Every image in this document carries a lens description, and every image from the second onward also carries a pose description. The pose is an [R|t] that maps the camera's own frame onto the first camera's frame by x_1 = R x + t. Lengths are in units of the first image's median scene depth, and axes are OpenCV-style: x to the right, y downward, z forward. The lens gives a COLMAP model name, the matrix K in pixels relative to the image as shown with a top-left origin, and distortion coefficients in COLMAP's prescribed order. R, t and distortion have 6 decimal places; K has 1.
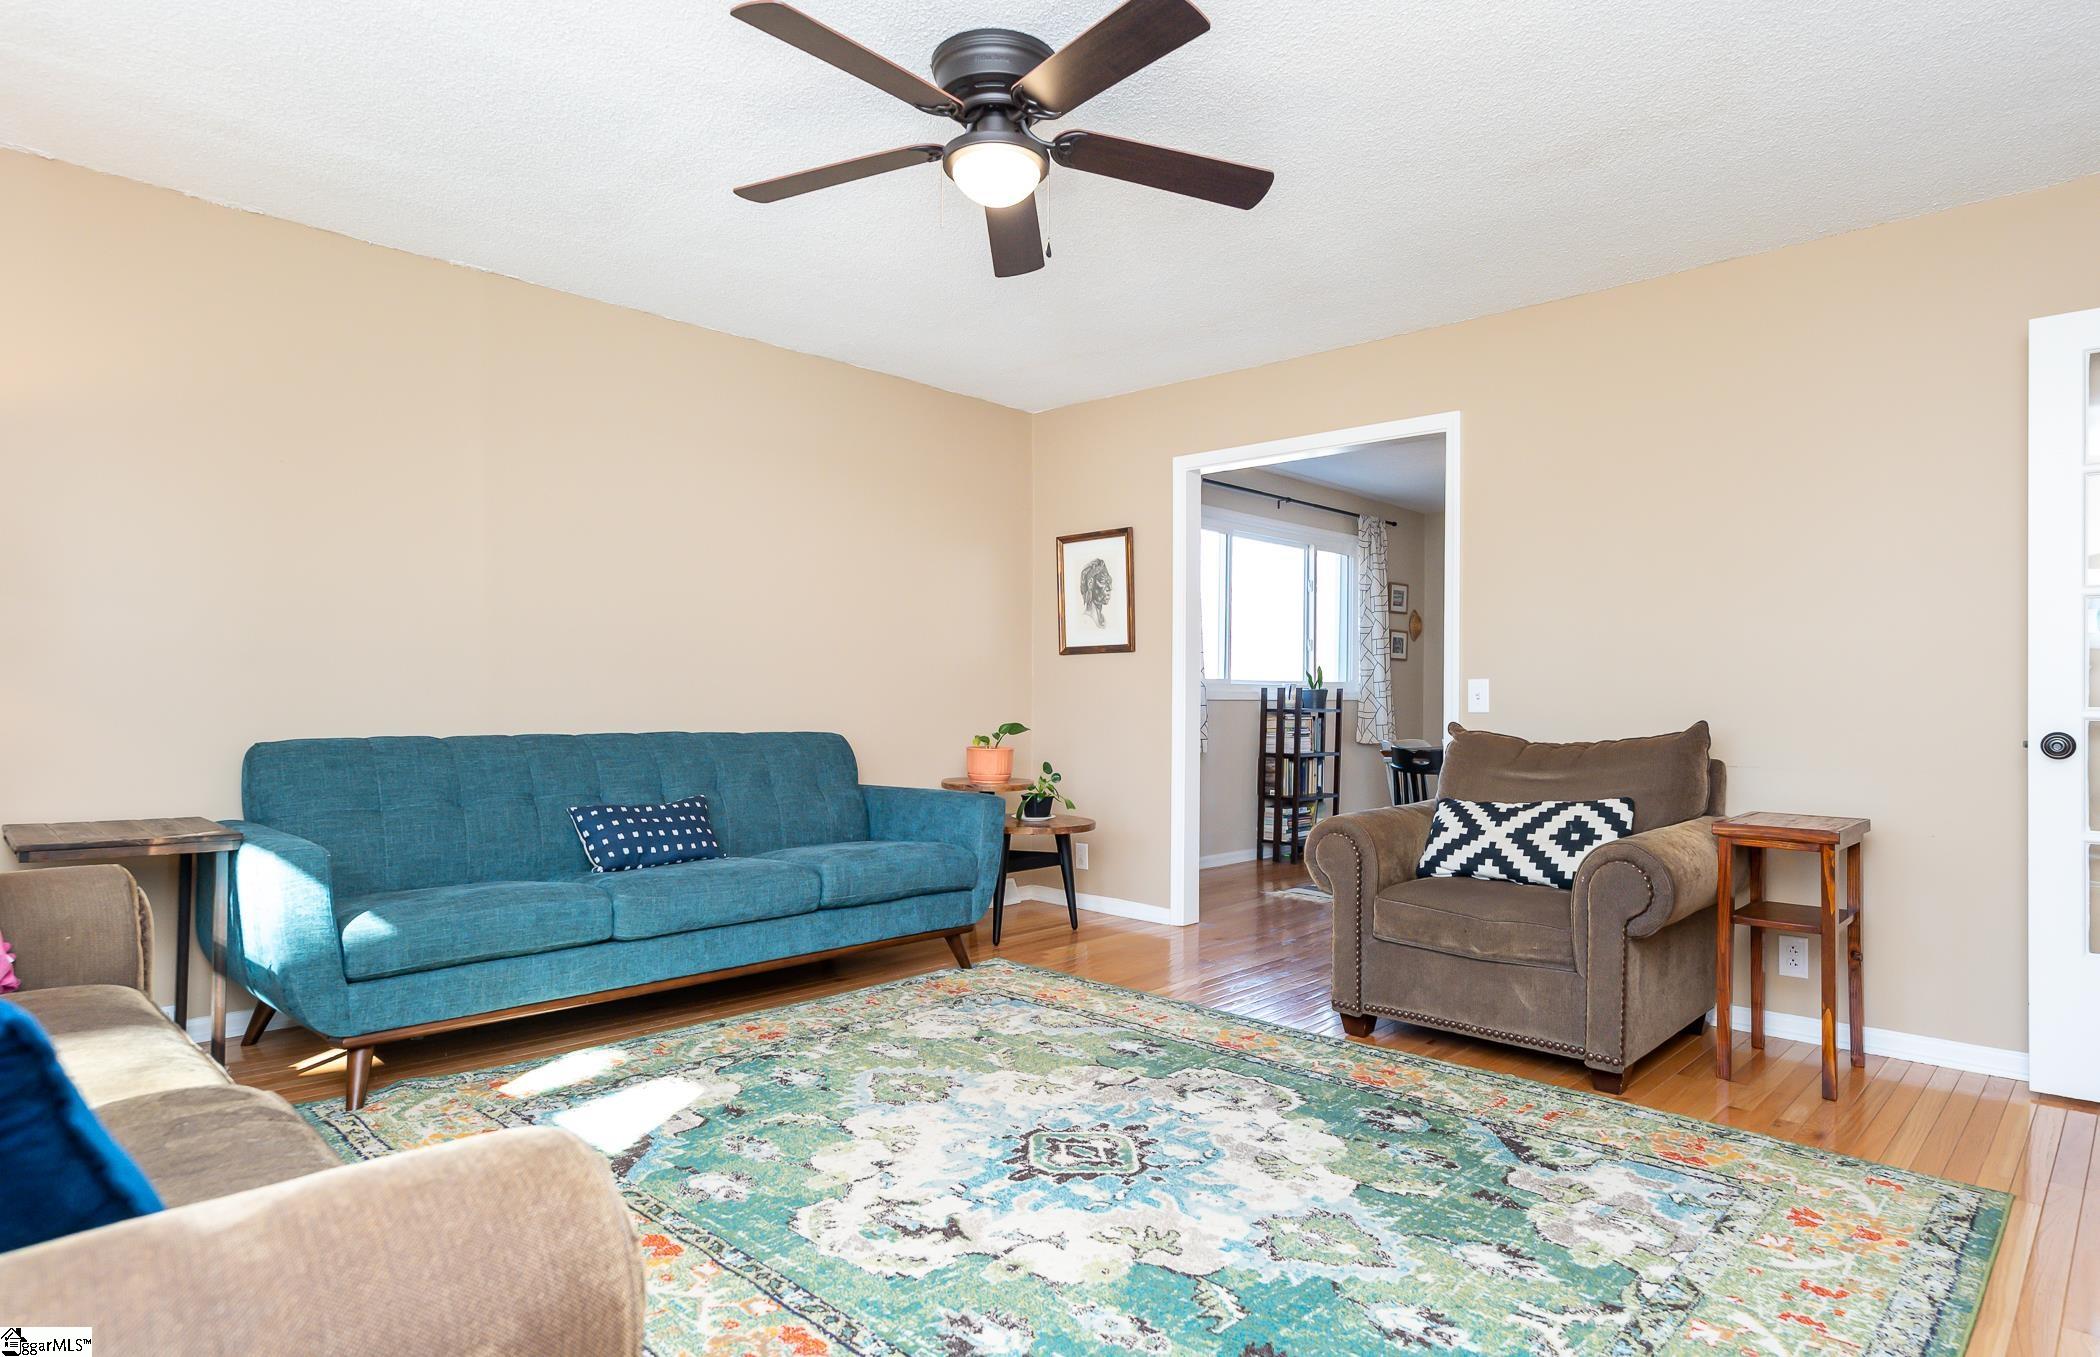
lens RADIAL K [[1189.3, 0, 1052.0], [0, 1189.3, 681.4], [0, 0, 1]] dist [-0.002523, -0.000039]
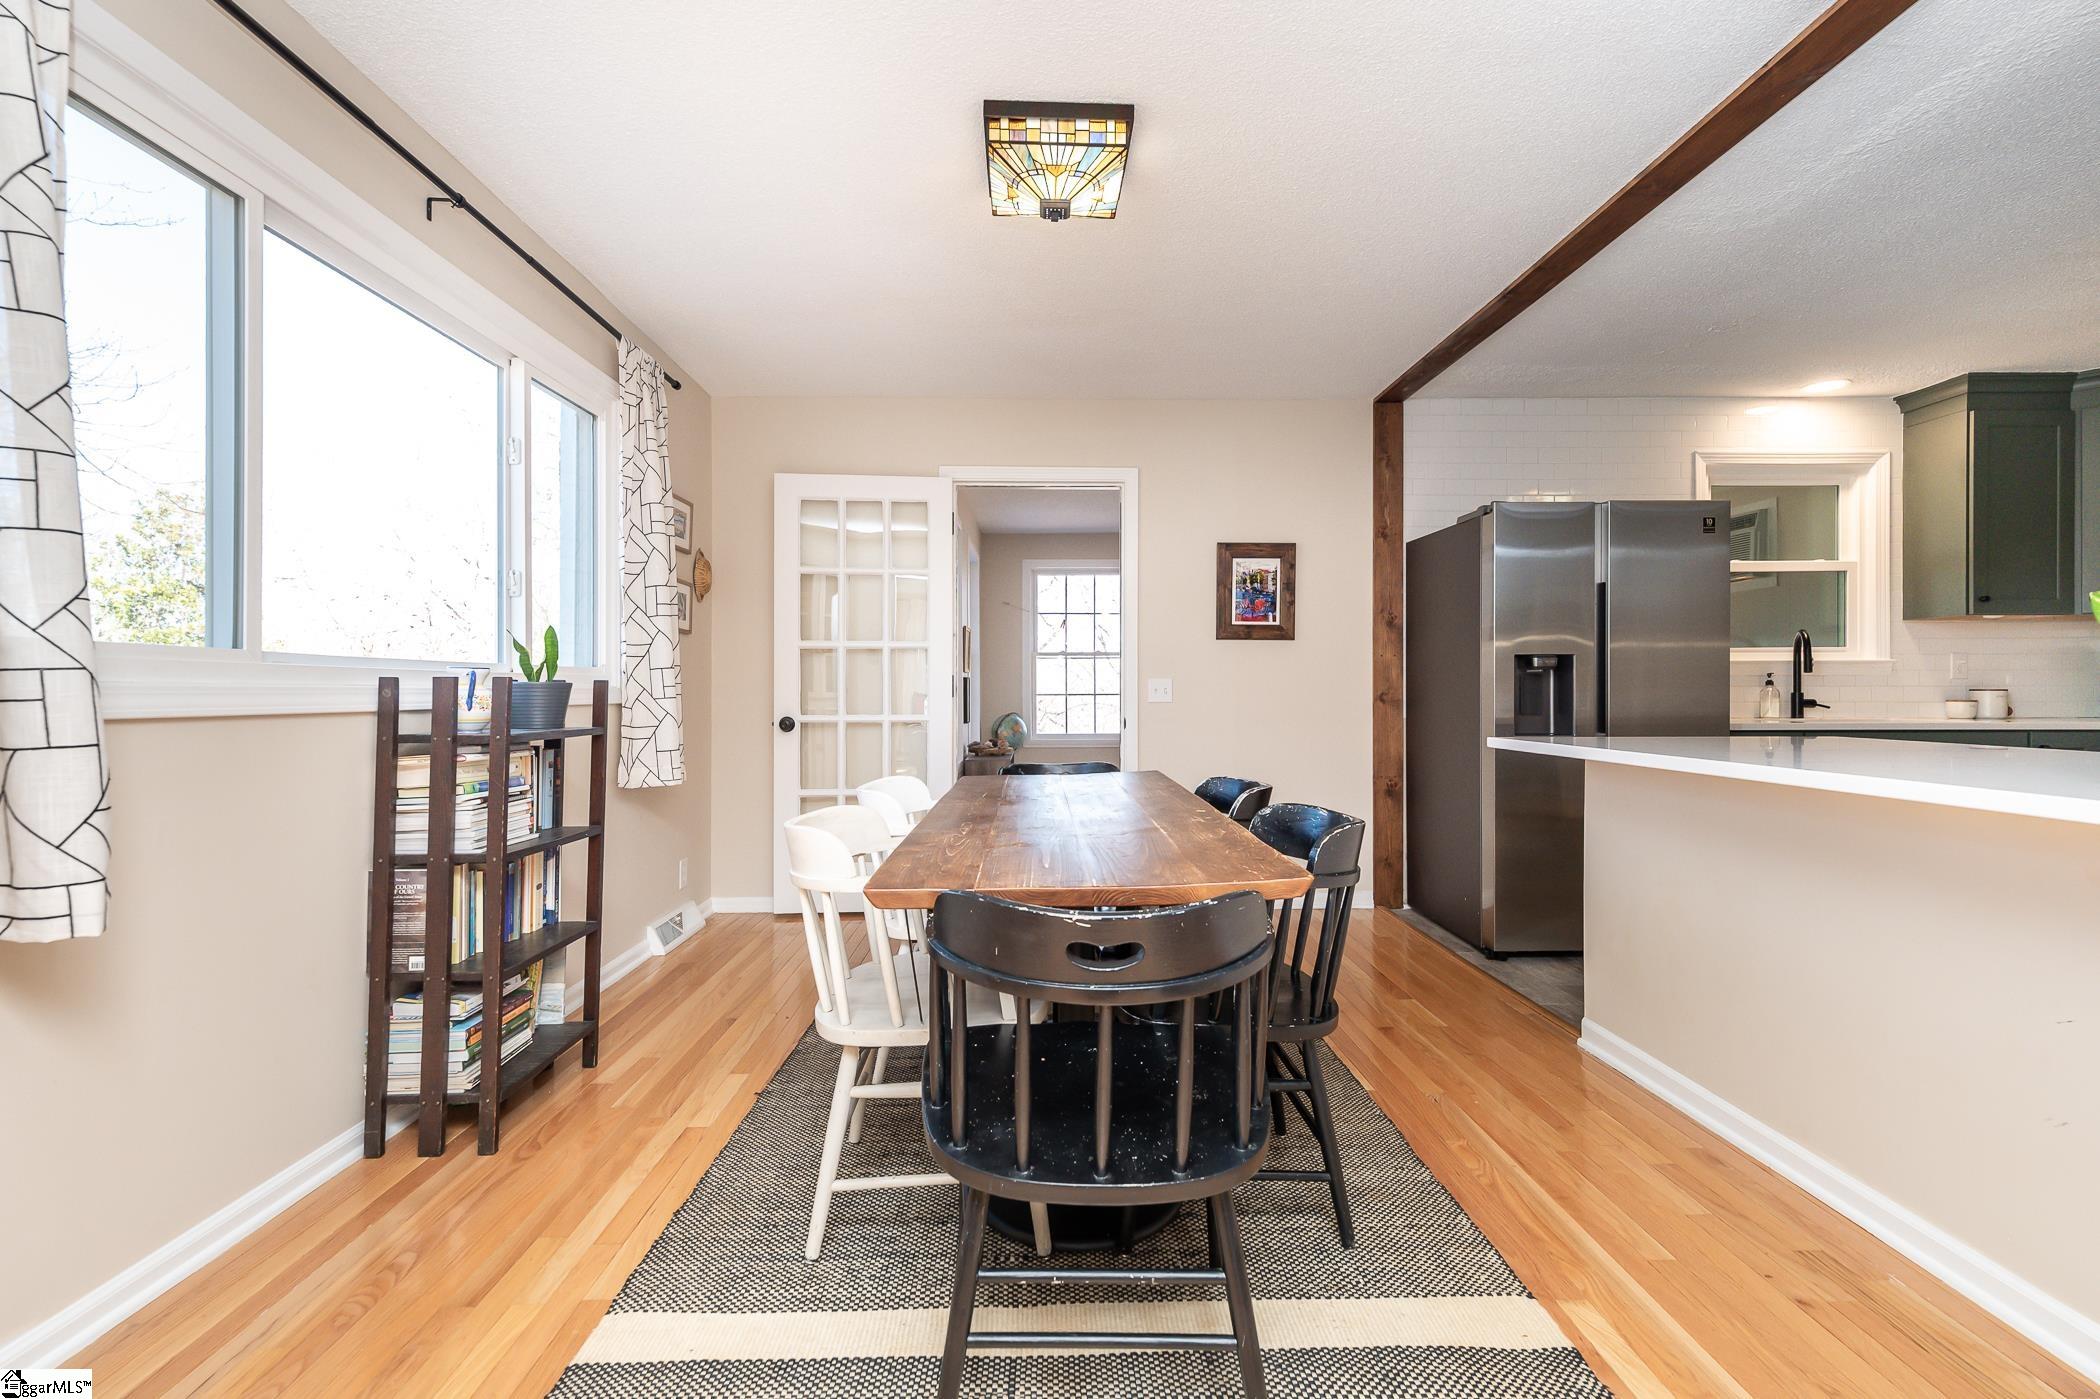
lens RADIAL K [[938.5, 0, 1049.8], [0, 938.5, 692.1], [0, 0, 1]] dist [0.012293, 0.000593]
pose [[0.714873, -0.007053, 0.699219, 0.121727], [-0.002326, 0.999920, 0.012465, 0.006202], [-0.699251, -0.010538, 0.714799, 0.656558]]
